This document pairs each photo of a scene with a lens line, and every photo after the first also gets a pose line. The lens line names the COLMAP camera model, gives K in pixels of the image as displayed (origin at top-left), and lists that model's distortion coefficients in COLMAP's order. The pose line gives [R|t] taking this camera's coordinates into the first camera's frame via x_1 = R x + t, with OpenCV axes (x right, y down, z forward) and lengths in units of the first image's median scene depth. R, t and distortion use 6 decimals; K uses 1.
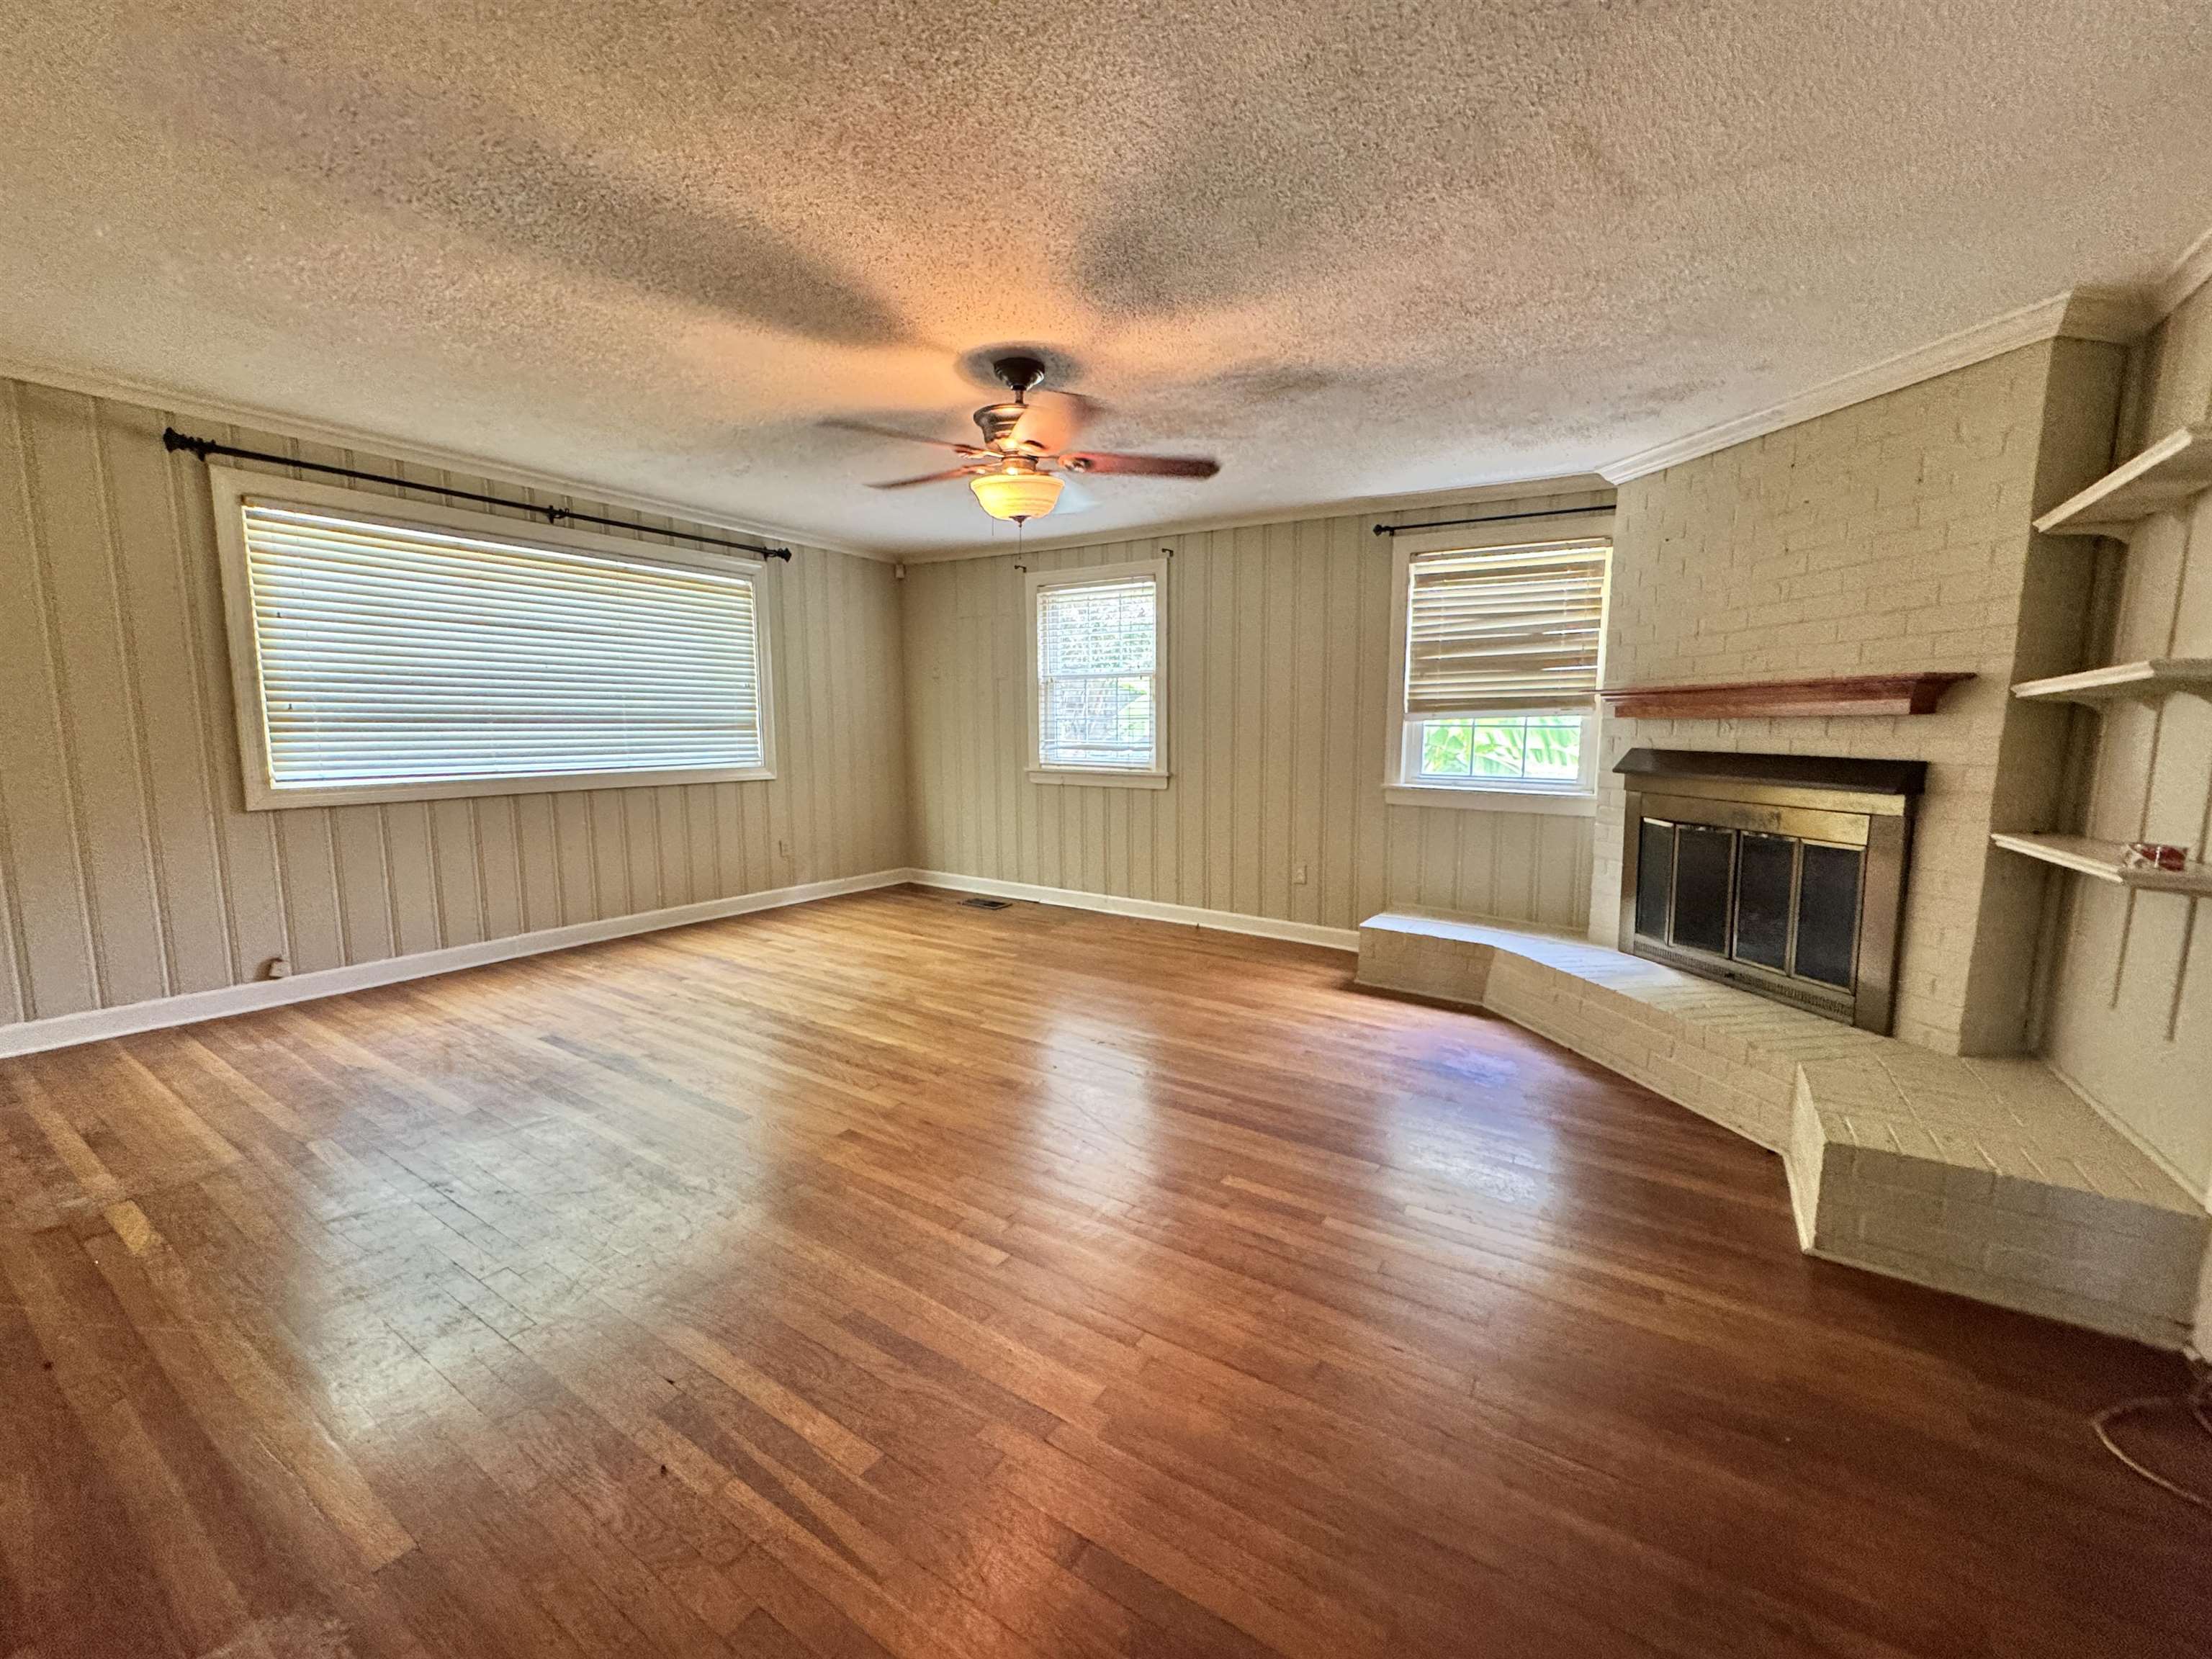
lens RADIAL K [[886.2, 0, 1106.8], [0, 886.2, 824.6], [0, 0, 1]] dist [-0.000005, -0.000521]
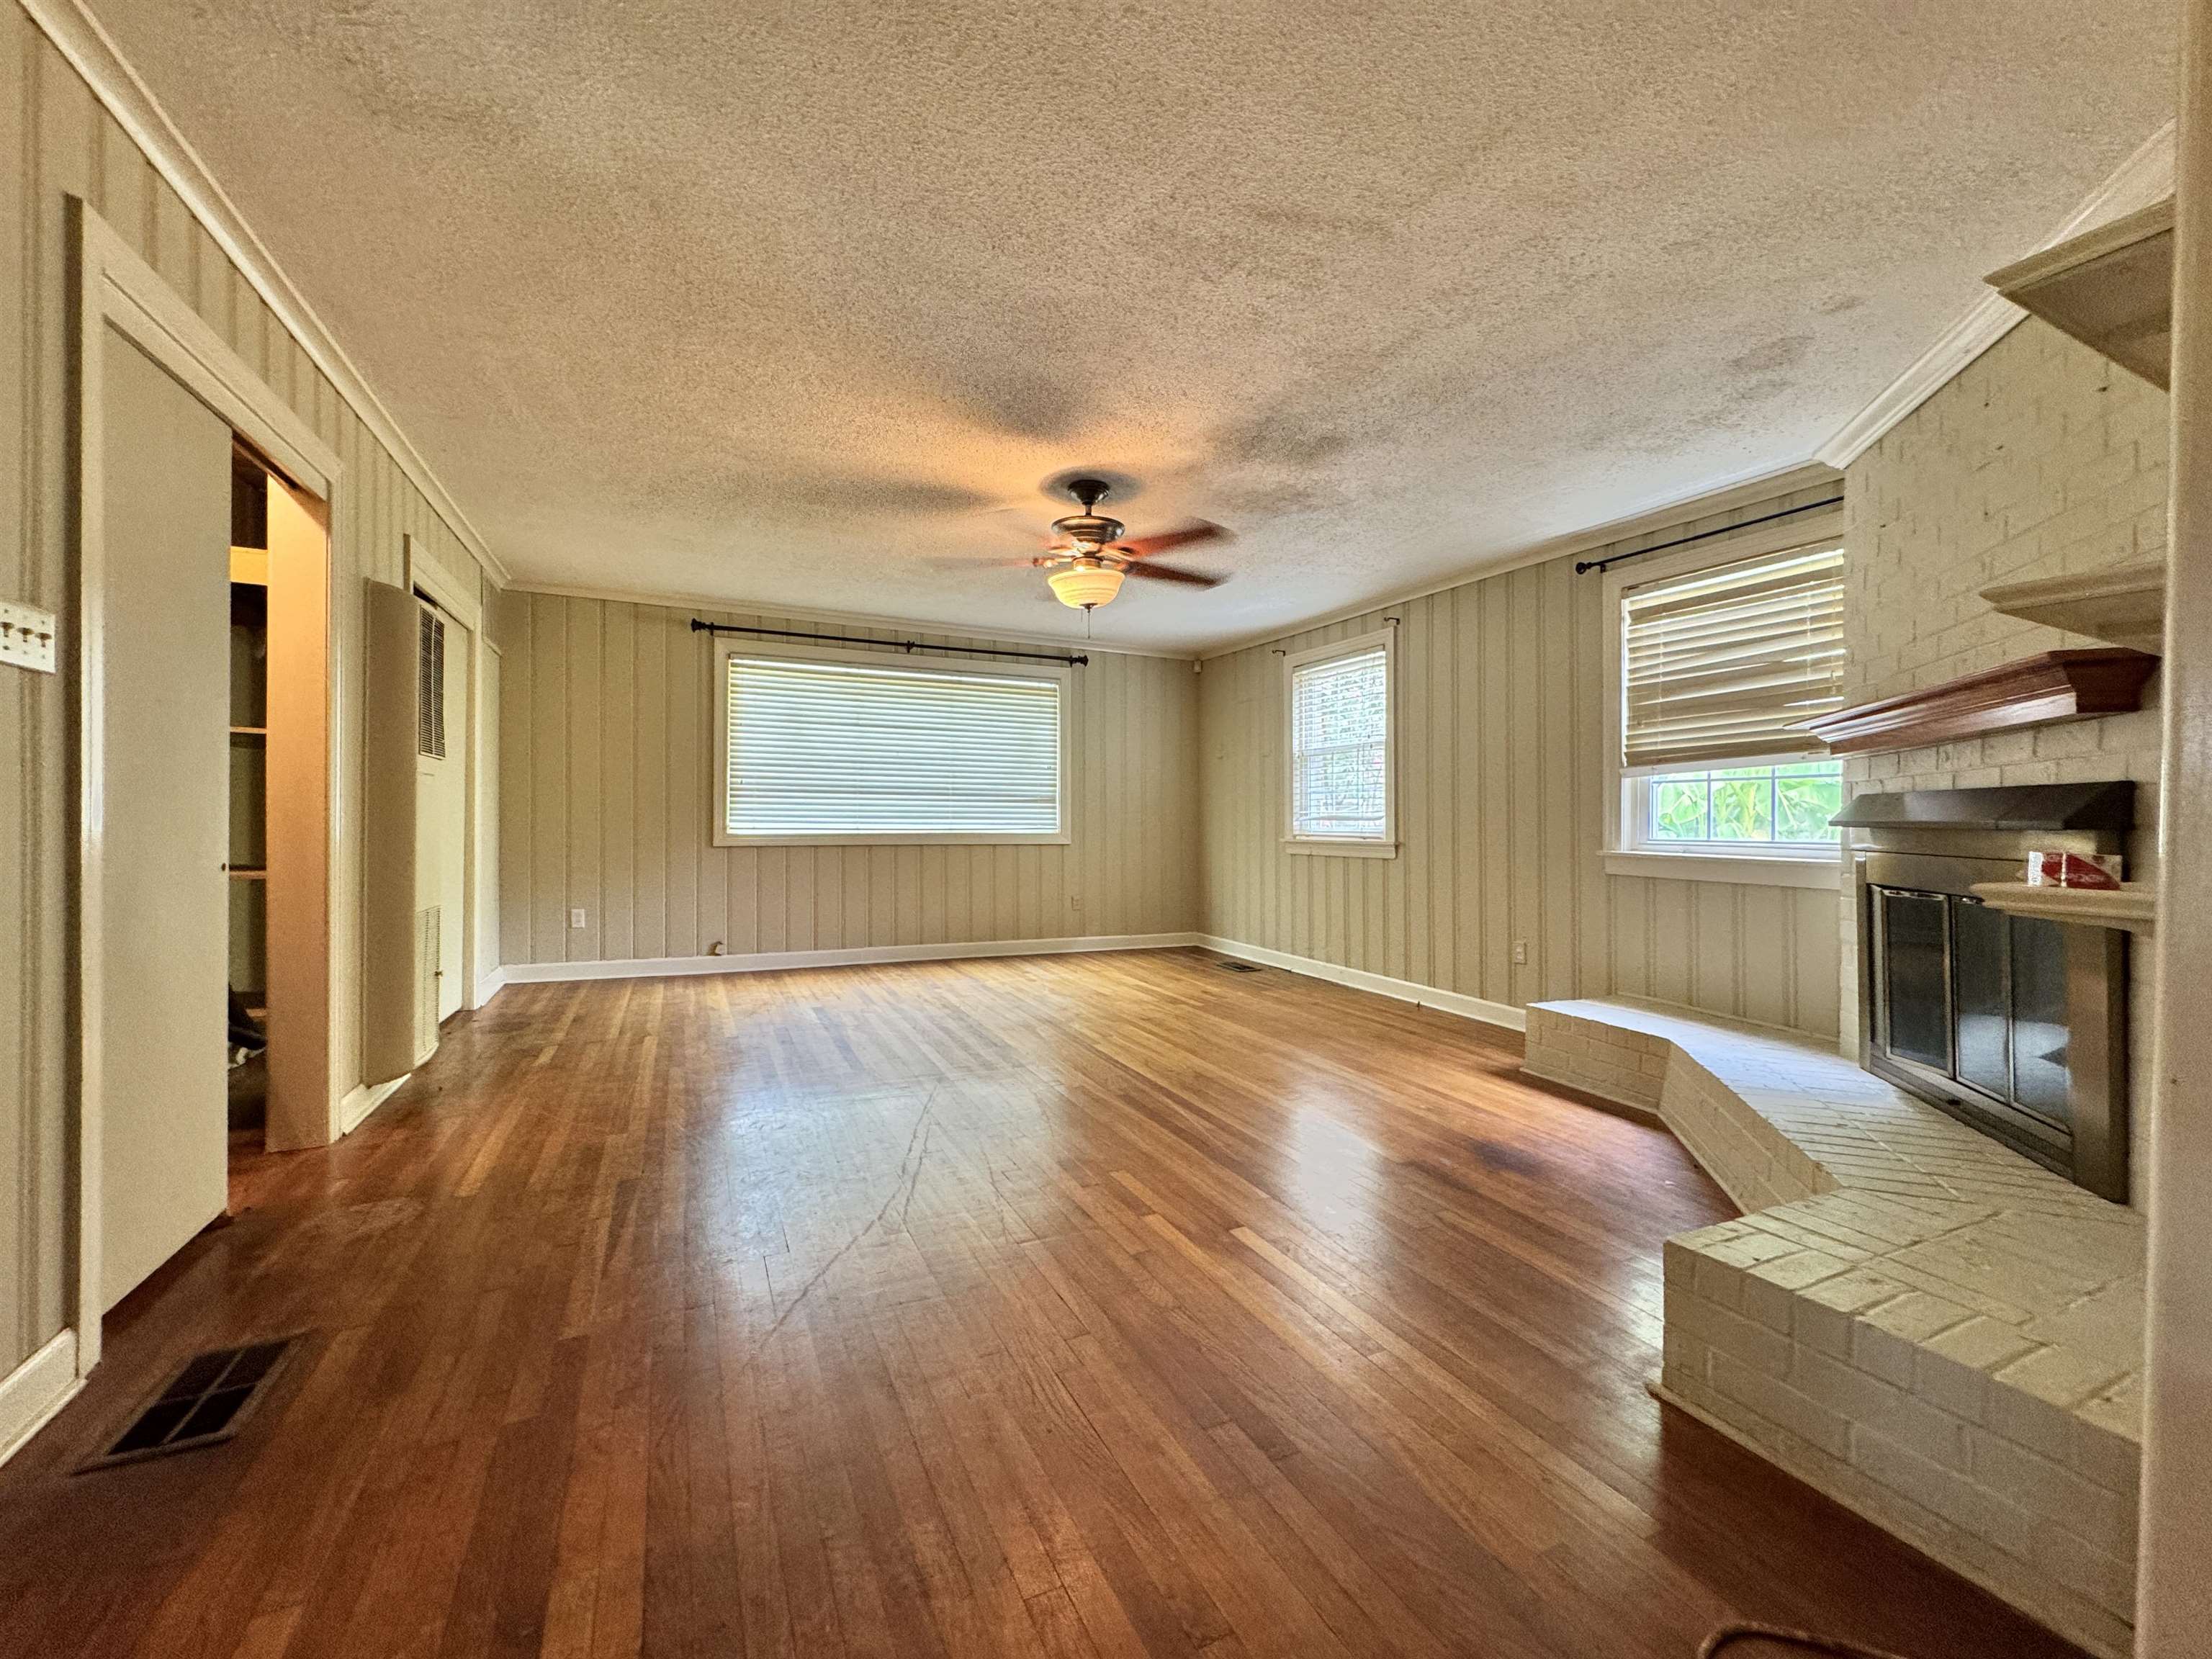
lens RADIAL K [[886.2, 0, 1101.9], [0, 886.2, 822.3], [0, 0, 1]] dist [-0.000005, -0.000521]
pose [[0.849200, 0.000475, -0.528071, 0.365217], [-0.063315, 0.992877, -0.100924, 0.045857], [0.524262, 0.119139, 0.843181, 0.014712]]
